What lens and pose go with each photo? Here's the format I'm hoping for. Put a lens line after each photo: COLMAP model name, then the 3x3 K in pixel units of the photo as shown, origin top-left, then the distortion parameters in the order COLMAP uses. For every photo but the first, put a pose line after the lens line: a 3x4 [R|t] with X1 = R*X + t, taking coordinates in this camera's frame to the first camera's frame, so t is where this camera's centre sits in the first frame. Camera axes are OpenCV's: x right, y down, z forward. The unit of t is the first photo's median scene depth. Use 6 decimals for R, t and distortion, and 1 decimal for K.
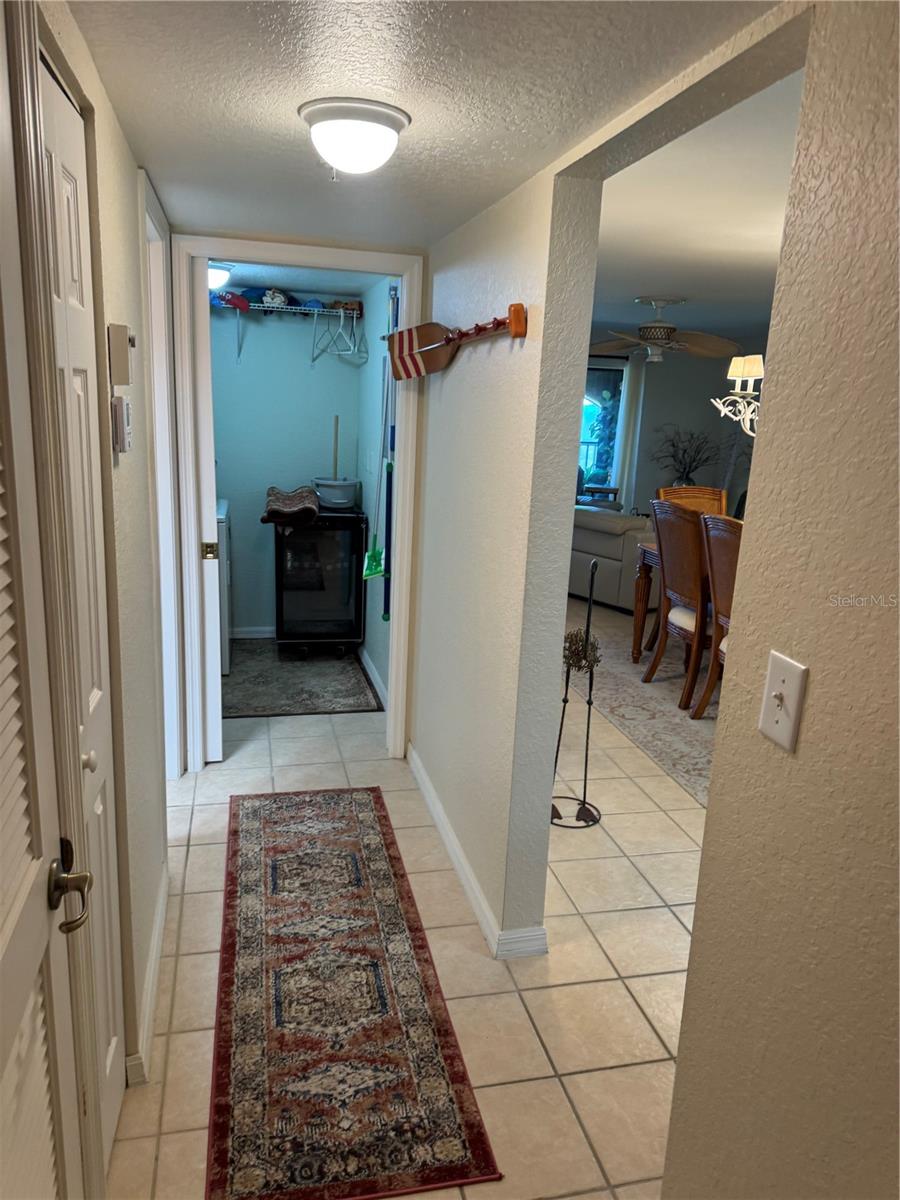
lens RADIAL K [[839.4, 0, 449.9], [0, 839.4, 607.6], [0, 0, 1]] dist [0.107758, -0.131514]
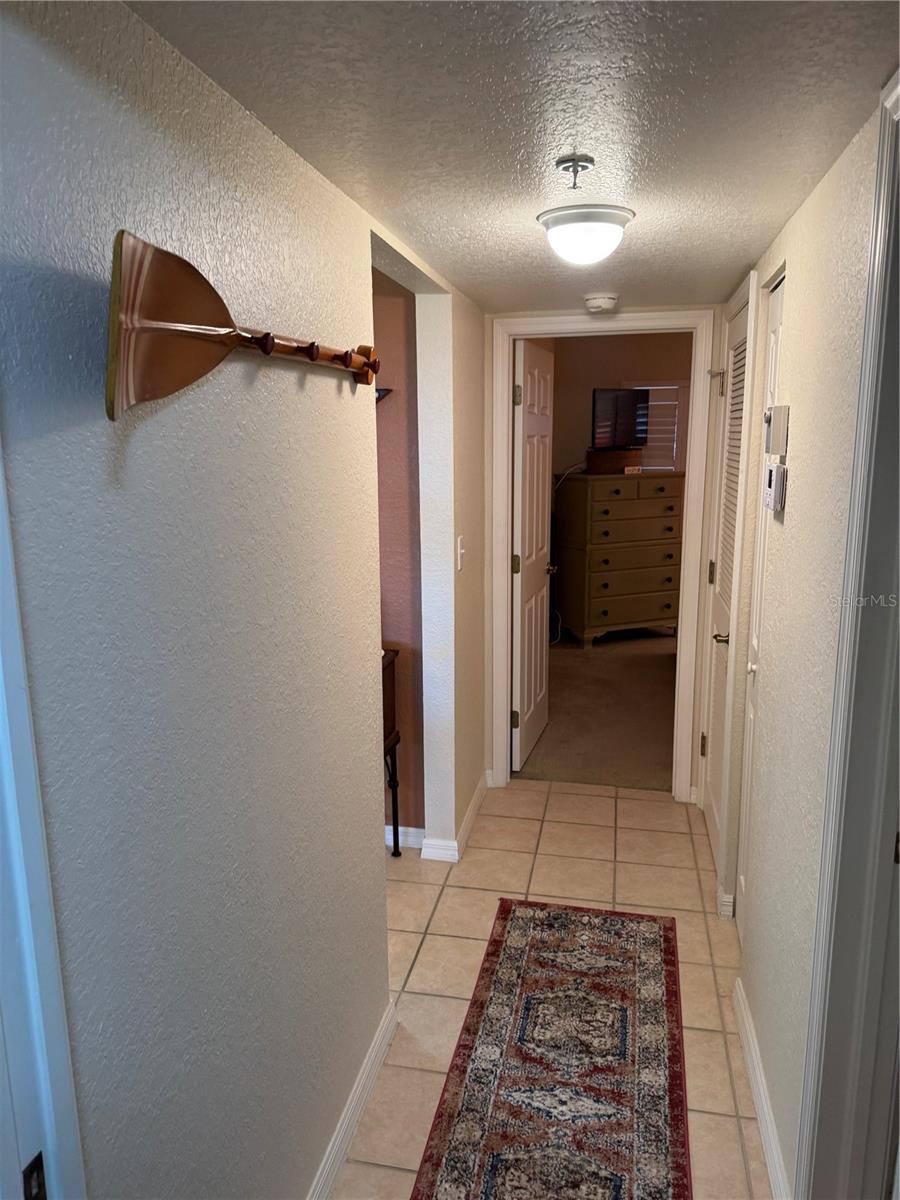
lens RADIAL K [[840.4, 0, 450.1], [0, 840.4, 609.5], [0, 0, 1]] dist [0.102199, -0.151364]
pose [[-0.903215, -0.118972, 0.412369, -0.368023], [0.075660, 0.901627, 0.425846, -0.447955], [-0.422466, 0.415830, -0.805362, 1.670475]]
